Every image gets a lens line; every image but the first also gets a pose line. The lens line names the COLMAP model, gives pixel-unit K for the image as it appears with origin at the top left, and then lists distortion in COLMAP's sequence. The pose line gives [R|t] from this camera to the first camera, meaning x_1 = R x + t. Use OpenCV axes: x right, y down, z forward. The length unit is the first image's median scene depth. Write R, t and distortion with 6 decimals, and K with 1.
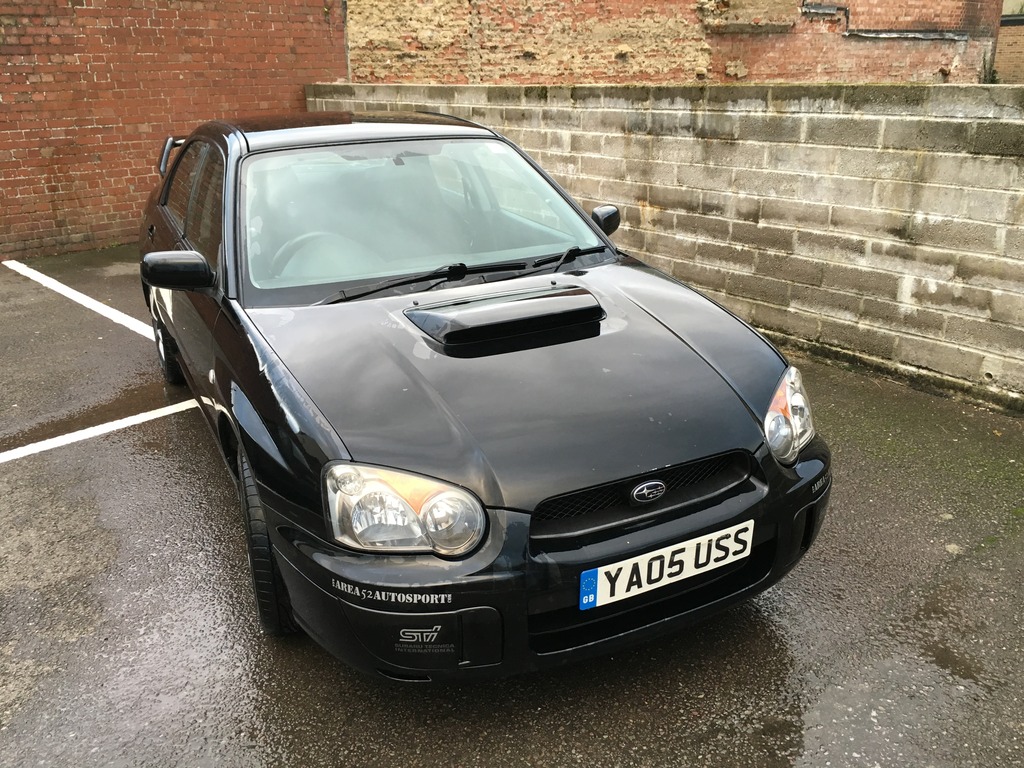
lens RADIAL K [[881.1, 0, 512.0], [0, 881.1, 384.0], [0, 0, 1]] dist [0.096069, -0.139406]
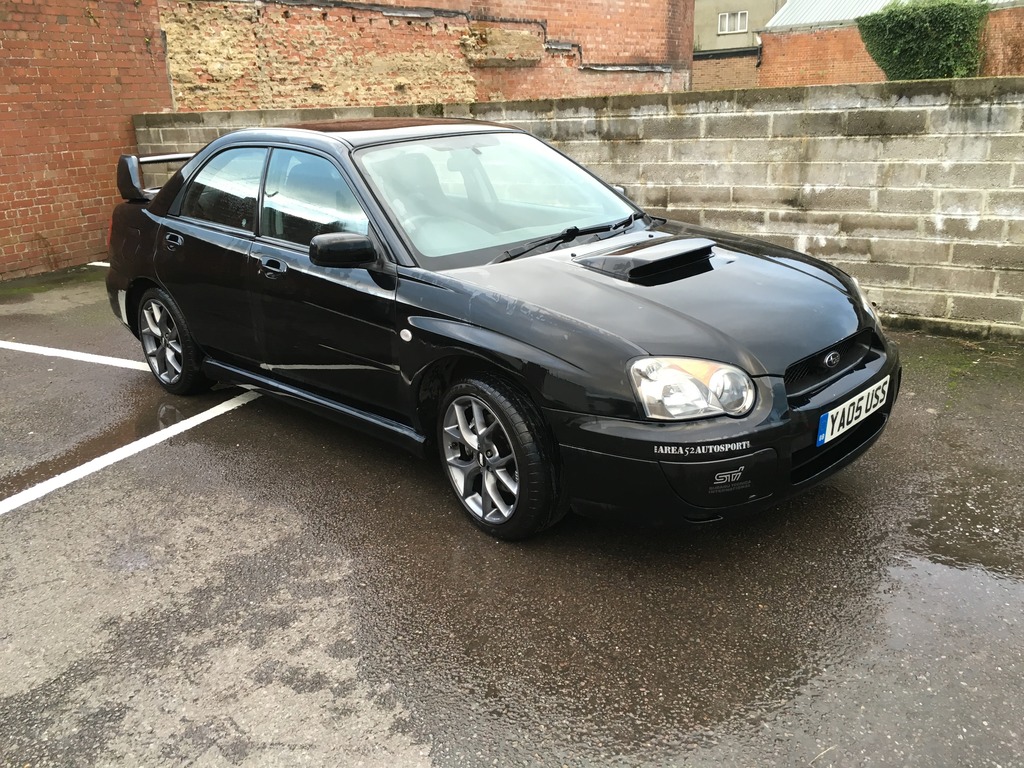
lens RADIAL K [[881.1, 0, 512.0], [0, 881.1, 384.0], [0, 0, 1]] dist [0.096069, -0.139406]
pose [[0.944302, -0.119175, 0.306744, -0.338457], [0.131841, 0.991052, -0.020827, 0.056742], [-0.301517, 0.060109, 0.951564, -0.066741]]
